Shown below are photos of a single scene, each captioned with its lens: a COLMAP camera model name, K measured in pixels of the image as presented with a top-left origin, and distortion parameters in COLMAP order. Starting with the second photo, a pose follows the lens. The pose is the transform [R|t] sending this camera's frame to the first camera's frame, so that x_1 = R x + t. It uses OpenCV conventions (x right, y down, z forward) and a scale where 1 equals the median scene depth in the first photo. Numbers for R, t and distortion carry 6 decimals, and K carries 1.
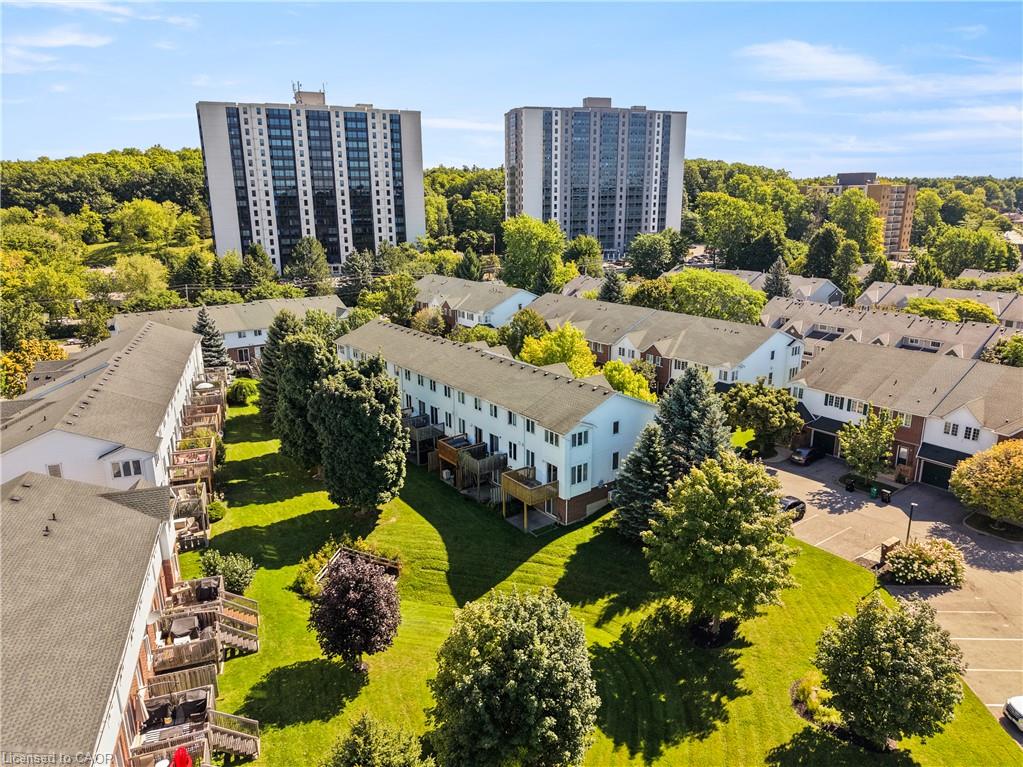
lens RADIAL K [[685.8, 0, 518.0], [0, 685.8, 381.7], [0, 0, 1]] dist [0.052325, -0.055308]
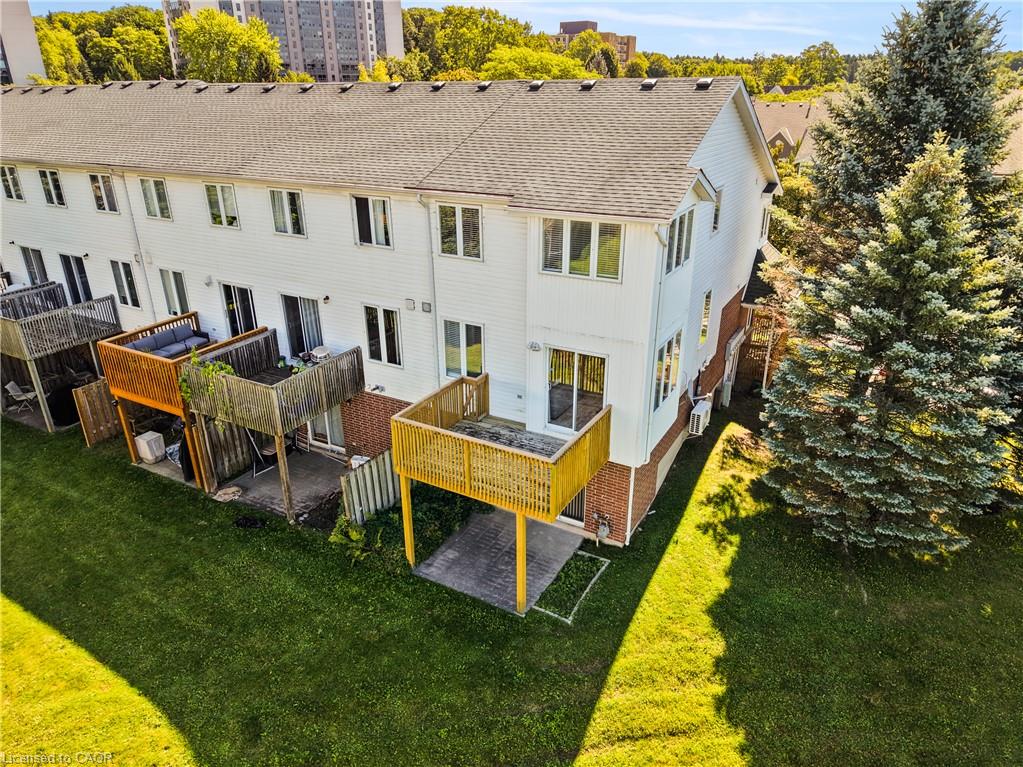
lens RADIAL K [[685.8, 0, 518.0], [0, 685.8, 381.7], [0, 0, 1]] dist [0.052325, -0.055308]
pose [[0.912405, -0.161465, 0.376093, -0.067765], [0.107960, 0.981297, 0.159379, 0.076218], [-0.394793, -0.104815, 0.912772, 0.670311]]
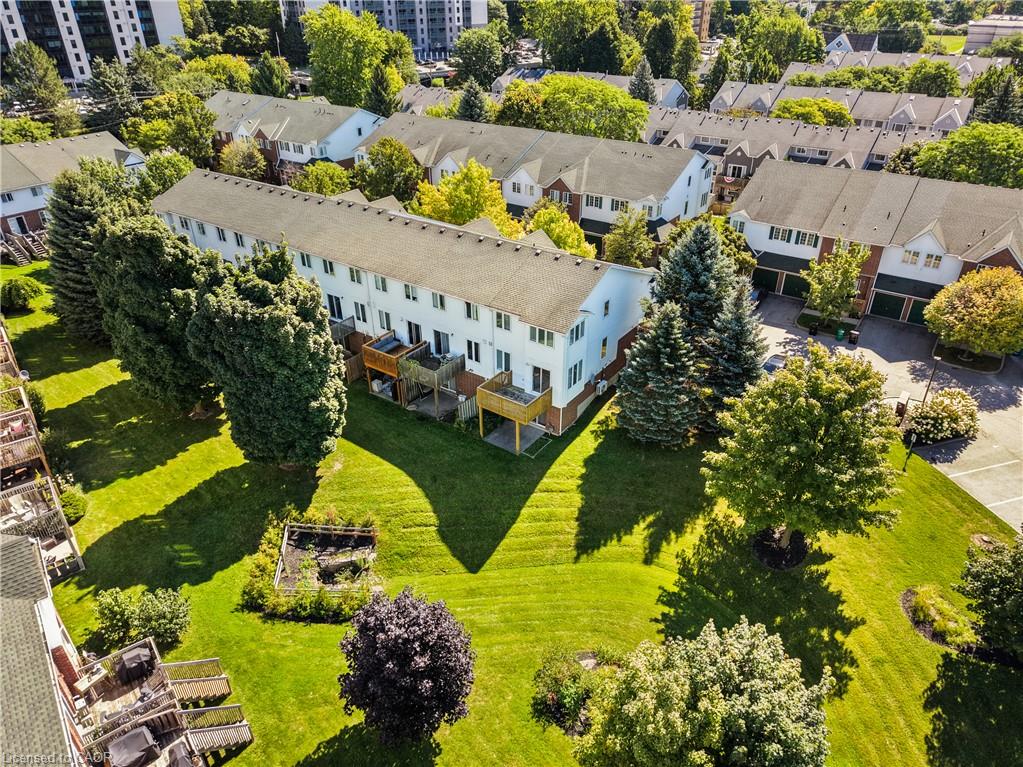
lens RADIAL K [[685.8, 0, 518.0], [0, 685.8, 381.7], [0, 0, 1]] dist [0.052325, -0.055308]
pose [[0.951781, -0.154697, 0.264917, -0.164517], [0.080128, 0.958932, 0.272082, -0.070129], [-0.296128, -0.237736, 0.925089, 0.246699]]
